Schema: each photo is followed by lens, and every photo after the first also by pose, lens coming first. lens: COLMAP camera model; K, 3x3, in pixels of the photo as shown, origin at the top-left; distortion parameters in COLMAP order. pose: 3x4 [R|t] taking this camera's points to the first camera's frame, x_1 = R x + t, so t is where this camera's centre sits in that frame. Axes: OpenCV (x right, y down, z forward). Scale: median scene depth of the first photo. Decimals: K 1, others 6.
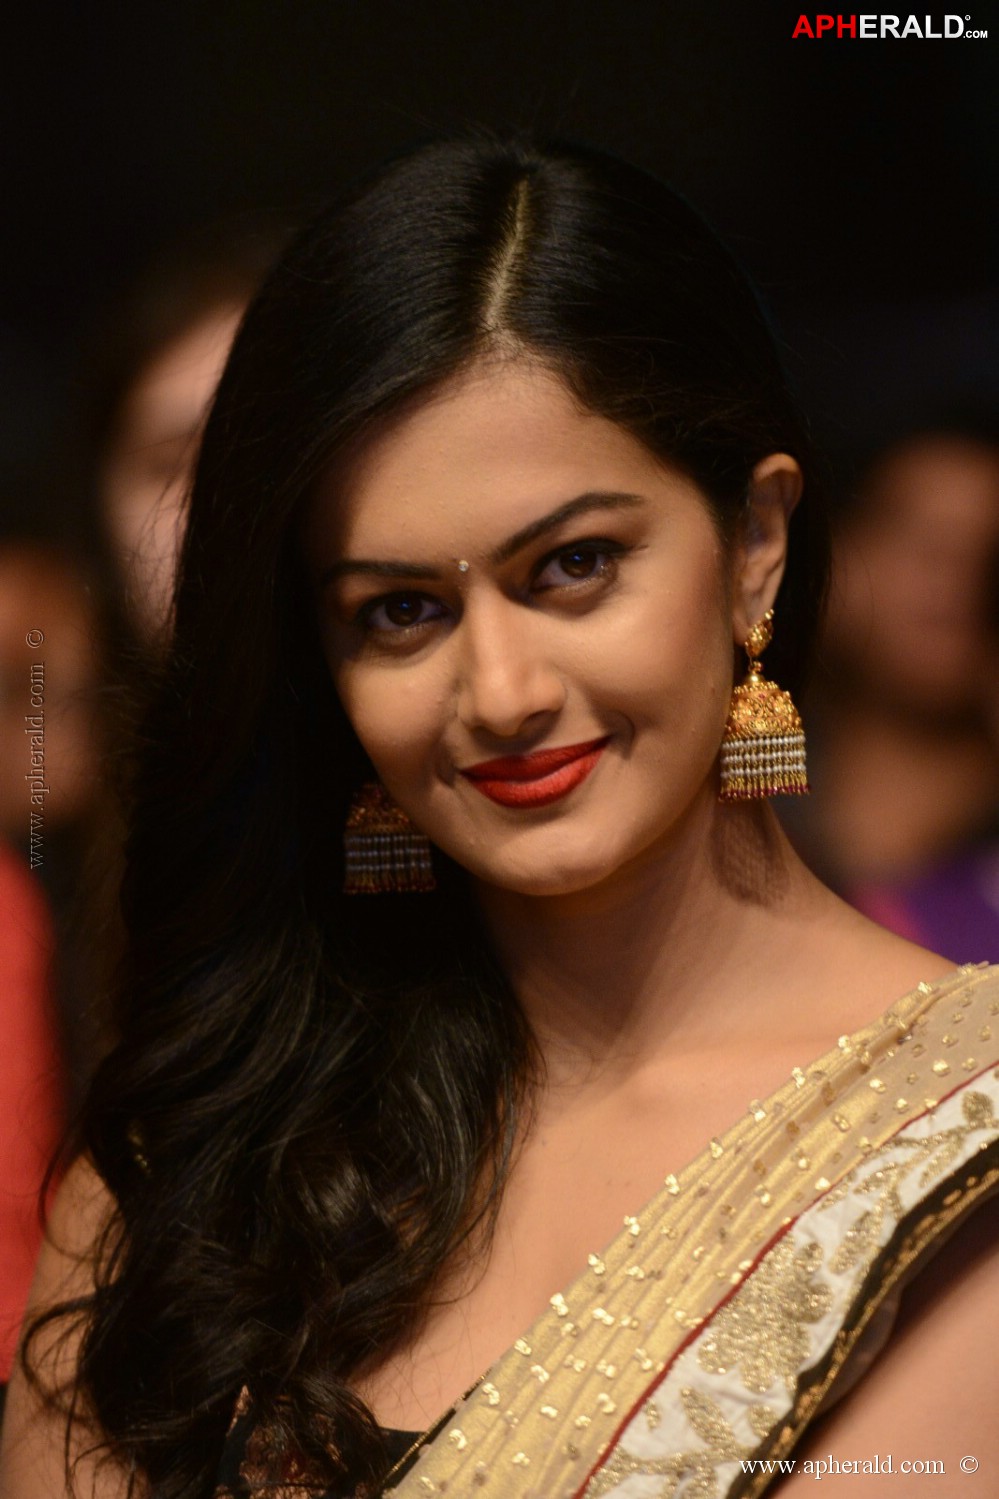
lens RADIAL K [[10944.7, 0, 502.1], [0, 10944.7, 749.5], [0, 0, 1]] dist [1.111927, 0.000000]
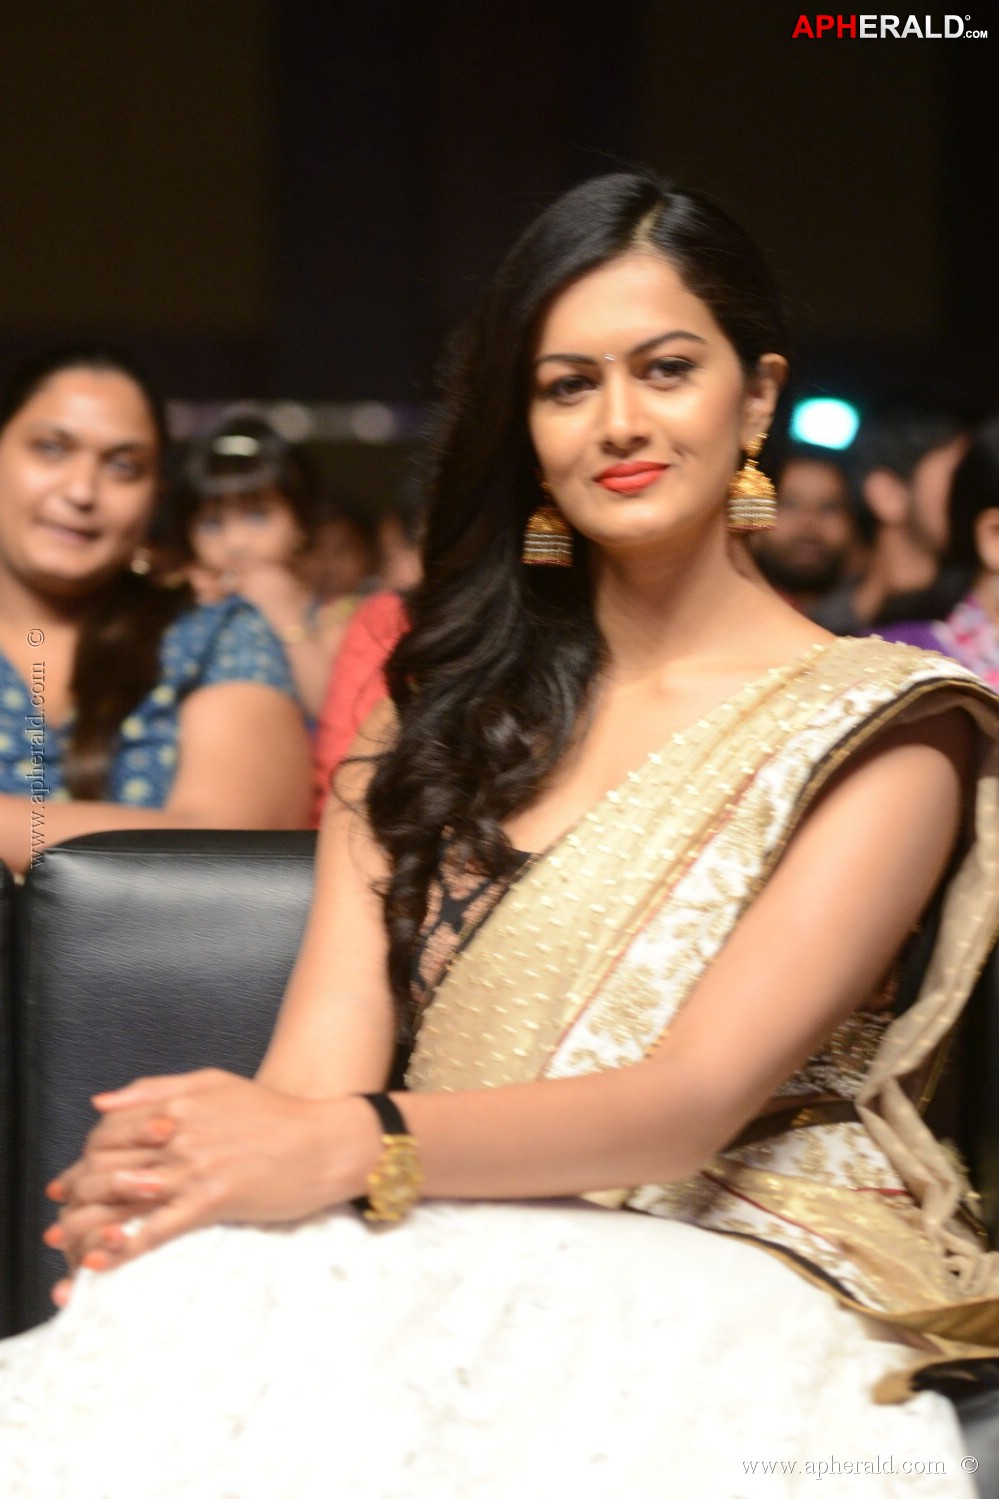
lens RADIAL K [[5129.1, 0, 499.7], [0, 5129.1, 749.3], [0, 0, 1]] dist [-0.038344, 0.000000]
pose [[0.996371, 0.083632, -0.015857, -0.000978], [-0.082853, 0.995560, 0.044676, 0.004603], [0.019523, -0.043200, 0.998876, 0.118570]]
